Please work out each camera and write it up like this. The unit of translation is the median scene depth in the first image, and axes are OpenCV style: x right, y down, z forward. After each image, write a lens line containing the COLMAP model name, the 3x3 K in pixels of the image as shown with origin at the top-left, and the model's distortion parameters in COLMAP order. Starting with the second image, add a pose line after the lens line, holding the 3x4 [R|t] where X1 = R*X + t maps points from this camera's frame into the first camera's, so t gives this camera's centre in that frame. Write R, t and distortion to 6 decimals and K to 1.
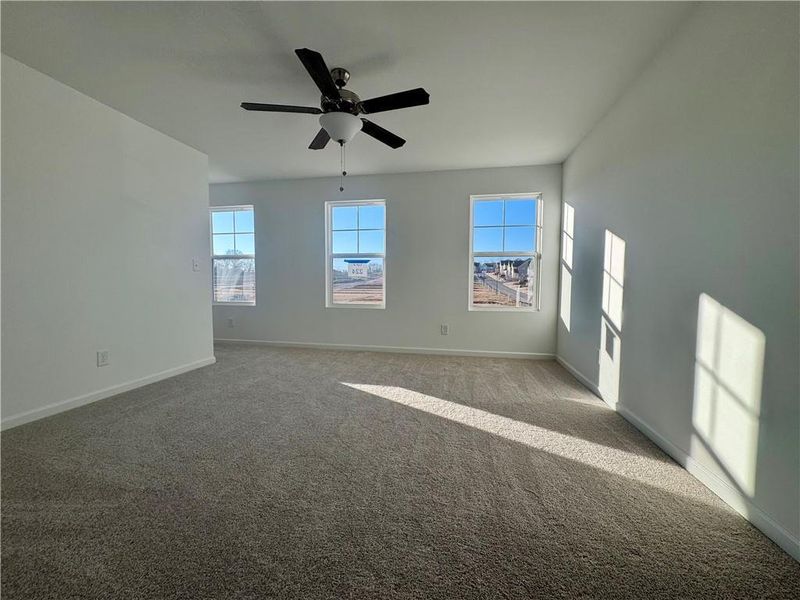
lens RADIAL K [[316.6, 0, 400.0], [0, 316.6, 300.0], [0, 0, 1]] dist [0.000250, -0.000028]
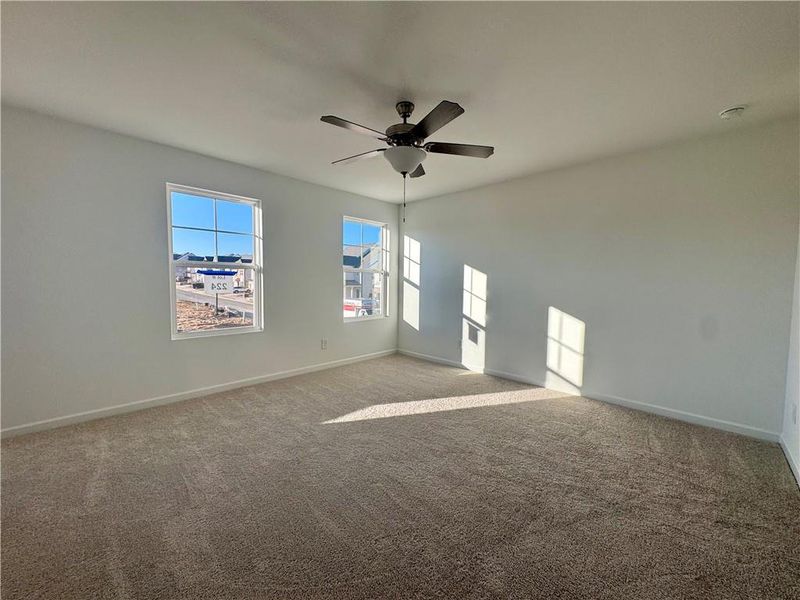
lens RADIAL K [[316.6, 0, 400.0], [0, 316.6, 300.0], [0, 0, 1]] dist [0.000250, -0.000028]
pose [[0.554976, -0.051729, 0.830256, -0.888929], [0.042192, 0.998530, 0.034011, -0.112233], [-0.830796, 0.016155, 0.556343, 0.385259]]
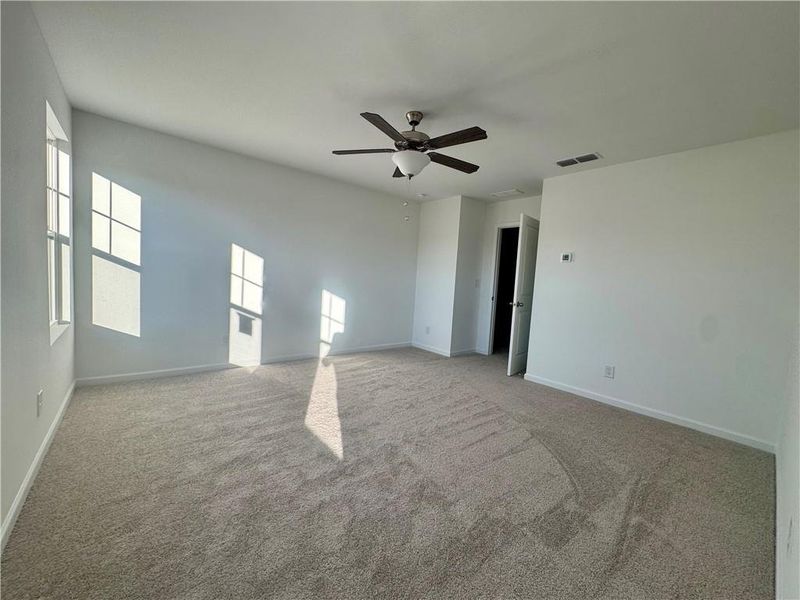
lens RADIAL K [[316.6, 0, 400.0], [0, 316.6, 300.0], [0, 0, 1]] dist [0.000250, -0.000028]
pose [[-0.774298, -0.092711, 0.625993, -0.767809], [-0.024080, 0.992810, 0.117253, -0.162151], [-0.632363, 0.075715, -0.770963, 1.622614]]
